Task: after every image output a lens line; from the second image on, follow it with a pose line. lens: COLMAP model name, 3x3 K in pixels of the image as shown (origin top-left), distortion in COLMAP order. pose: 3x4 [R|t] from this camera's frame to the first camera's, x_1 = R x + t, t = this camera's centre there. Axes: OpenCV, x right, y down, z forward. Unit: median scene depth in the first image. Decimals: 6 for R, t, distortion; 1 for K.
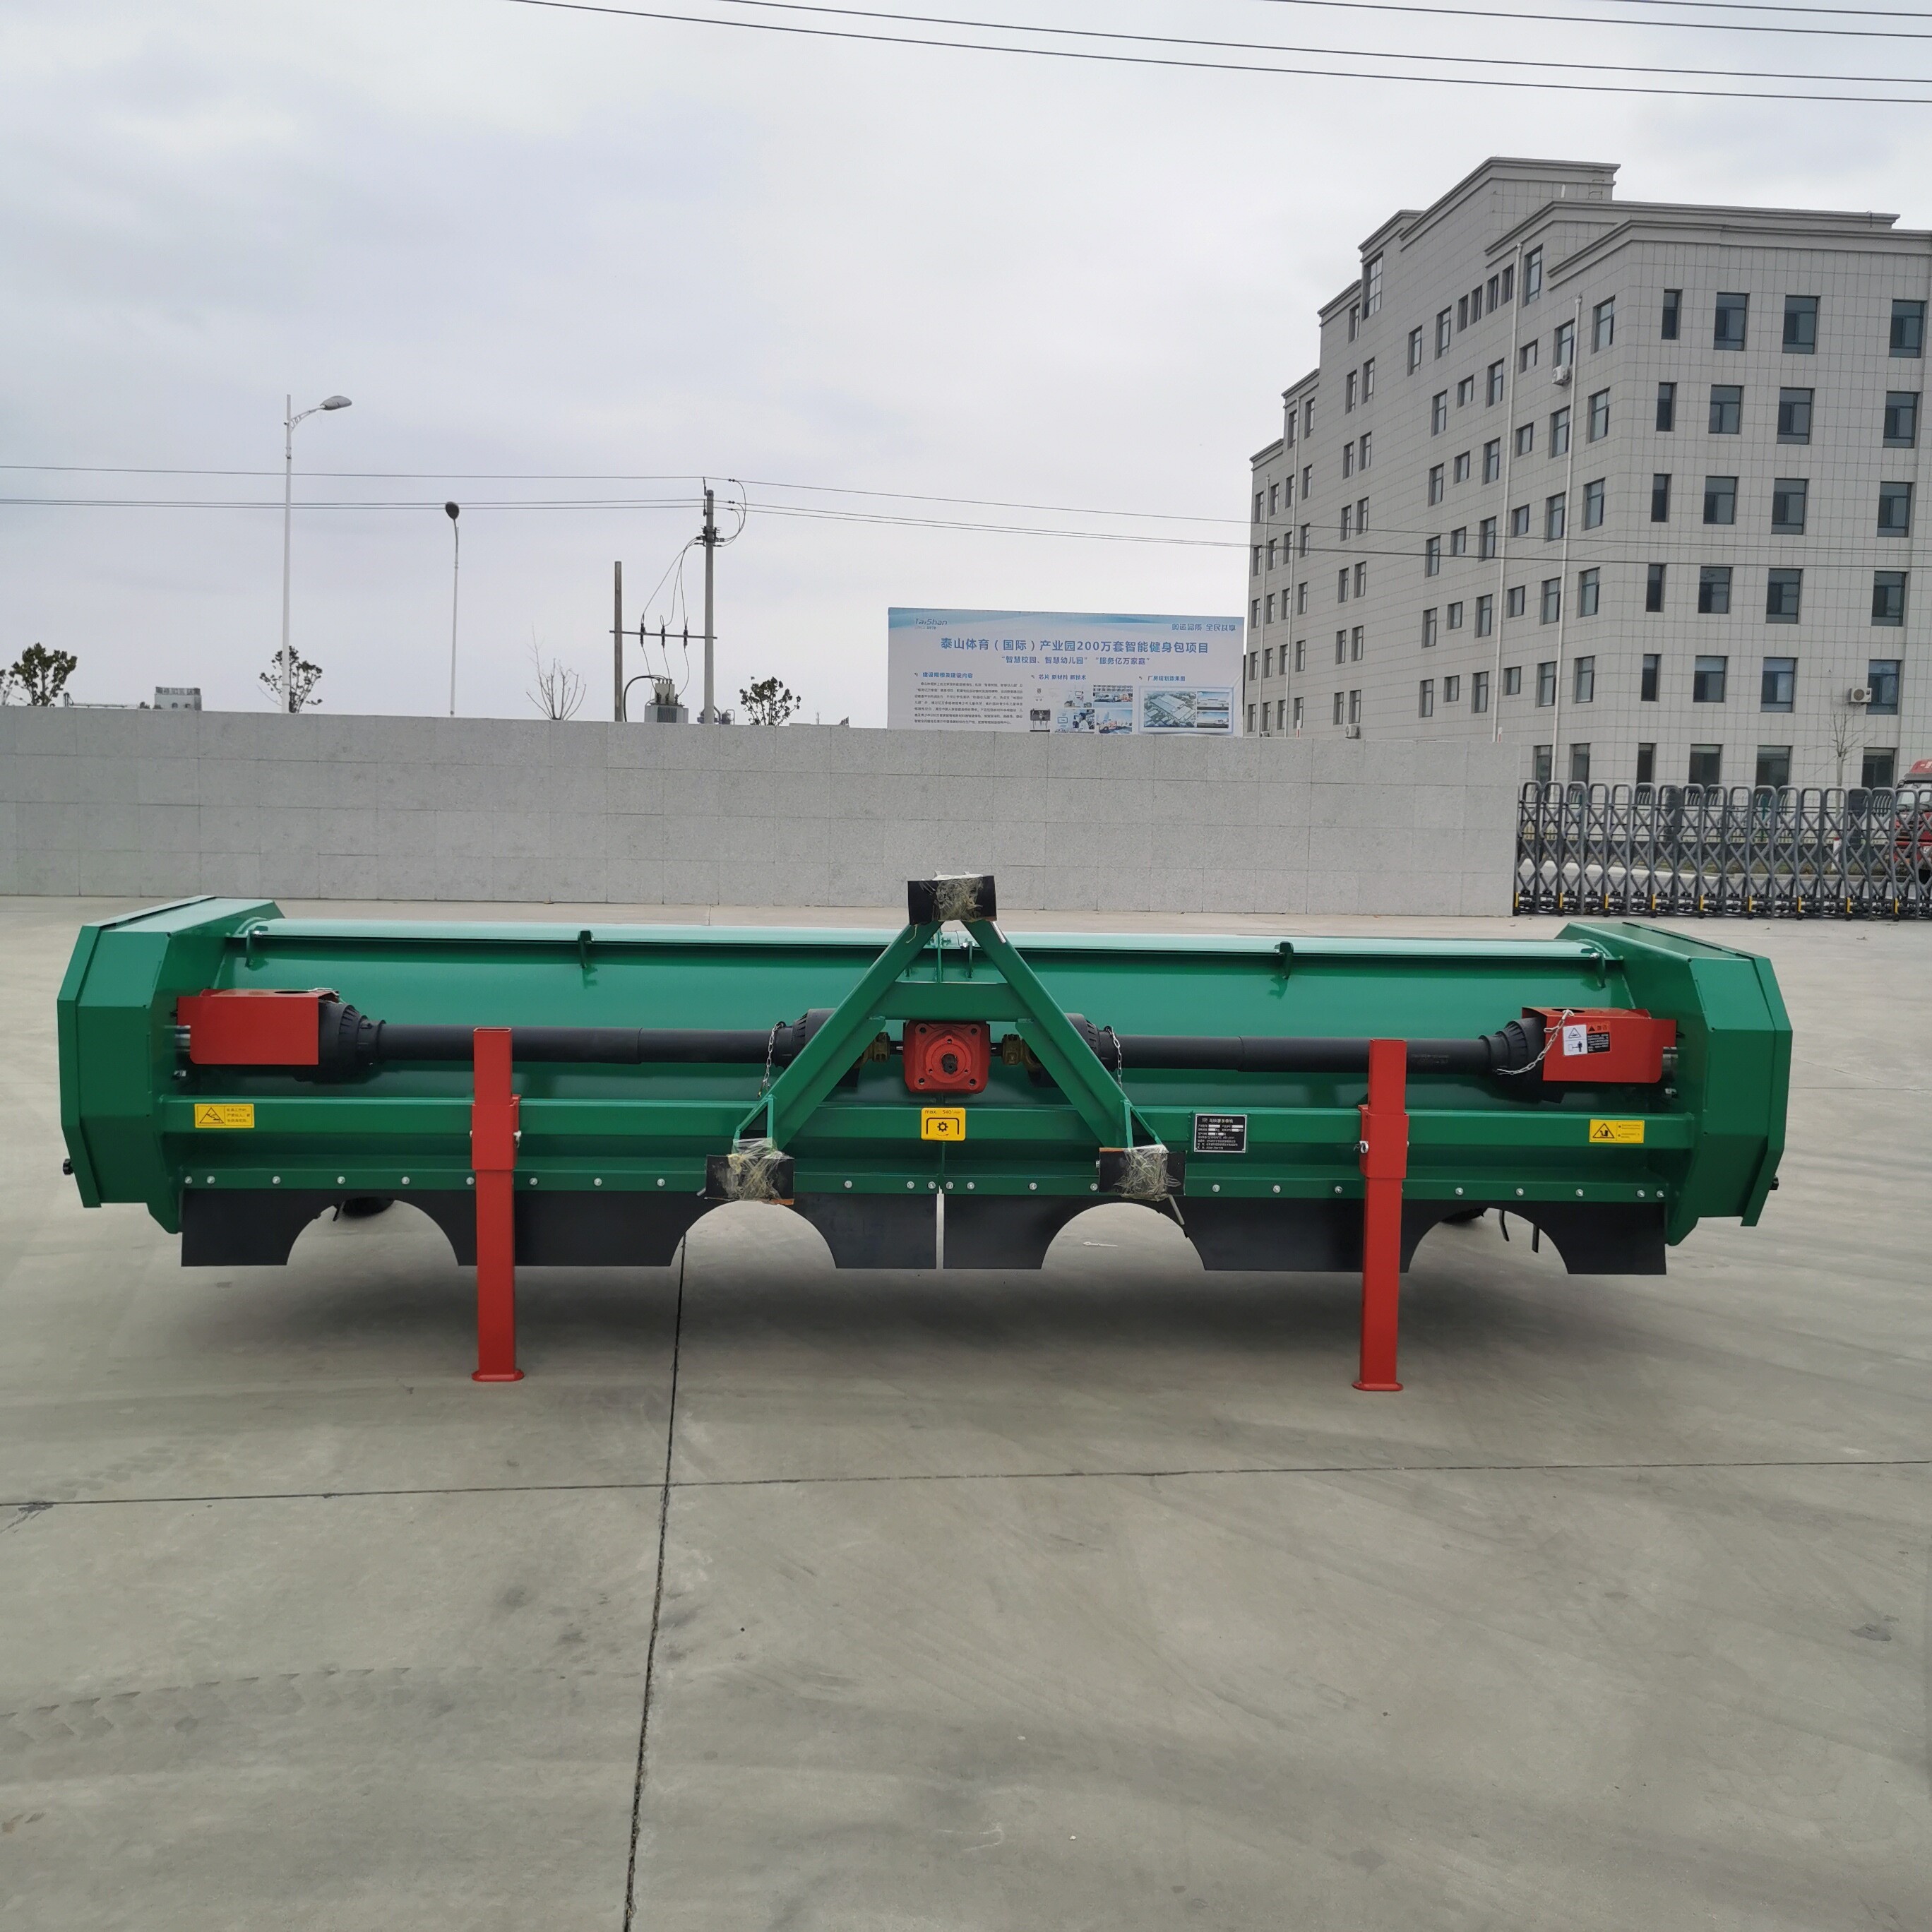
lens RADIAL K [[1988.4, 0, 966.0], [0, 1988.4, 966.0], [0, 0, 1]] dist [0.049224, -0.041302]
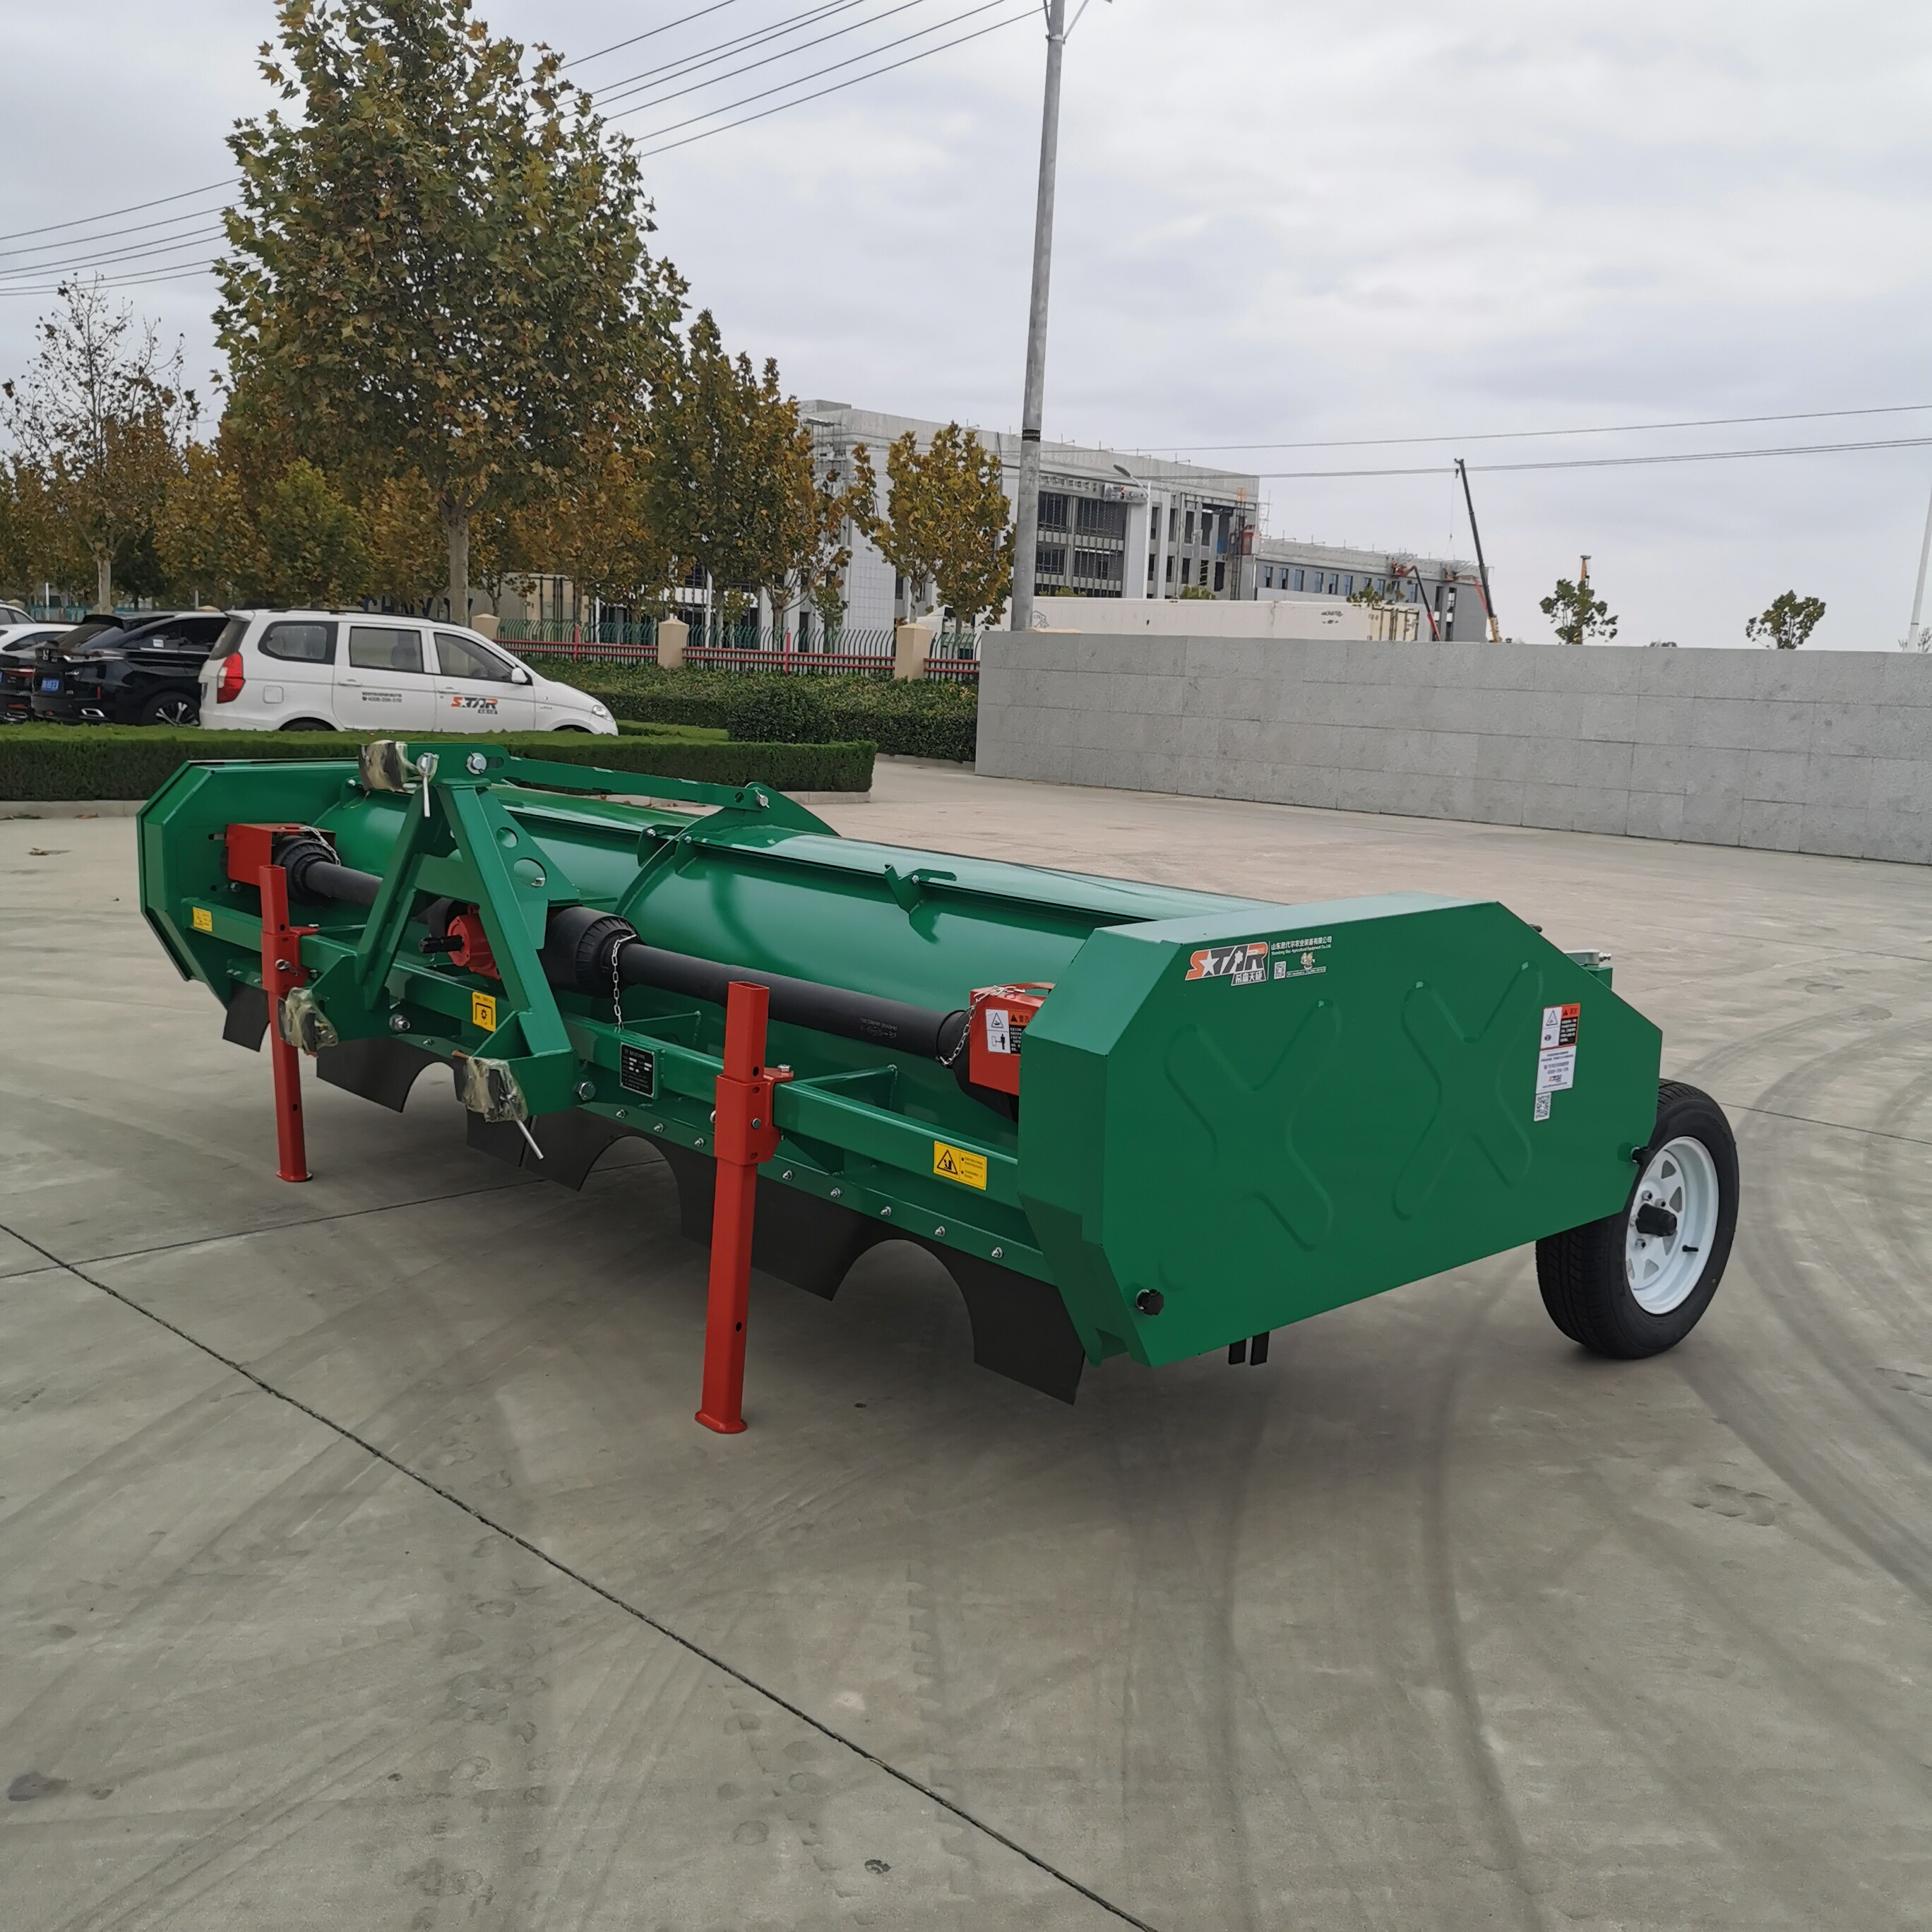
lens RADIAL K [[1988.4, 0, 966.0], [0, 1988.4, 966.0], [0, 0, 1]] dist [0.049224, -0.041302]
pose [[0.618072, 0.123510, -0.776359, 0.896951], [-0.106549, 0.991629, 0.072932, -0.037018], [0.778868, 0.037643, 0.626058, 0.605153]]
